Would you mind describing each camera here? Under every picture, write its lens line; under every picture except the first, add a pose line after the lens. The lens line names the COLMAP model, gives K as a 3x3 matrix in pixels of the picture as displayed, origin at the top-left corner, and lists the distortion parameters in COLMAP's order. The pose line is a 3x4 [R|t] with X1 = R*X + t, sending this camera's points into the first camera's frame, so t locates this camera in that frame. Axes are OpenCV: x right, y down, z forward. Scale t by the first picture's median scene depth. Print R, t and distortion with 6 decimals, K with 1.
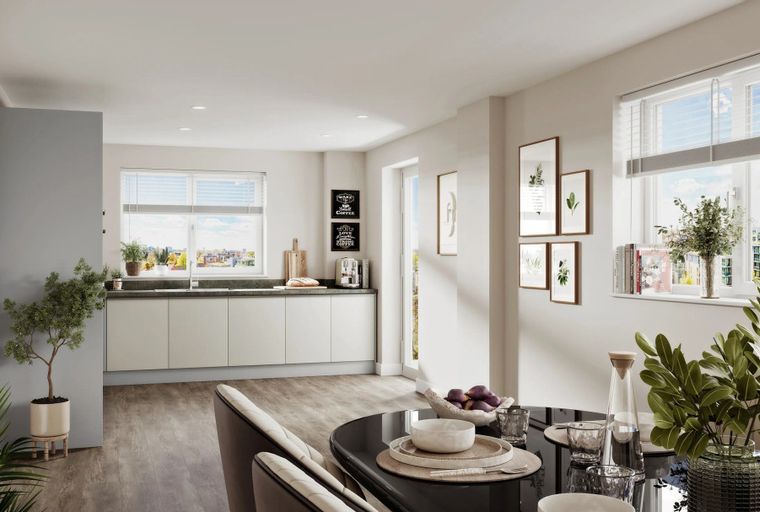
lens RADIAL K [[808.4, 0, 380.0], [0, 808.4, 256.0], [0, 0, 1]] dist [0.004045, 0.003753]
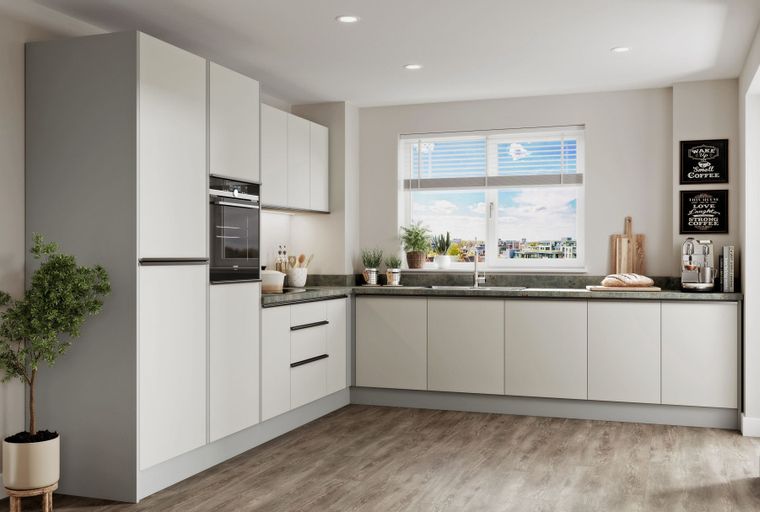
lens RADIAL K [[808.4, 0, 380.0], [0, 808.4, 256.0], [0, 0, 1]] dist [0.004045, 0.003753]
pose [[0.797095, 0.000604, -0.603853, 0.146946], [0.000765, 0.999998, 0.002009, 0.010411], [0.603853, -0.002064, 0.797093, 0.335486]]
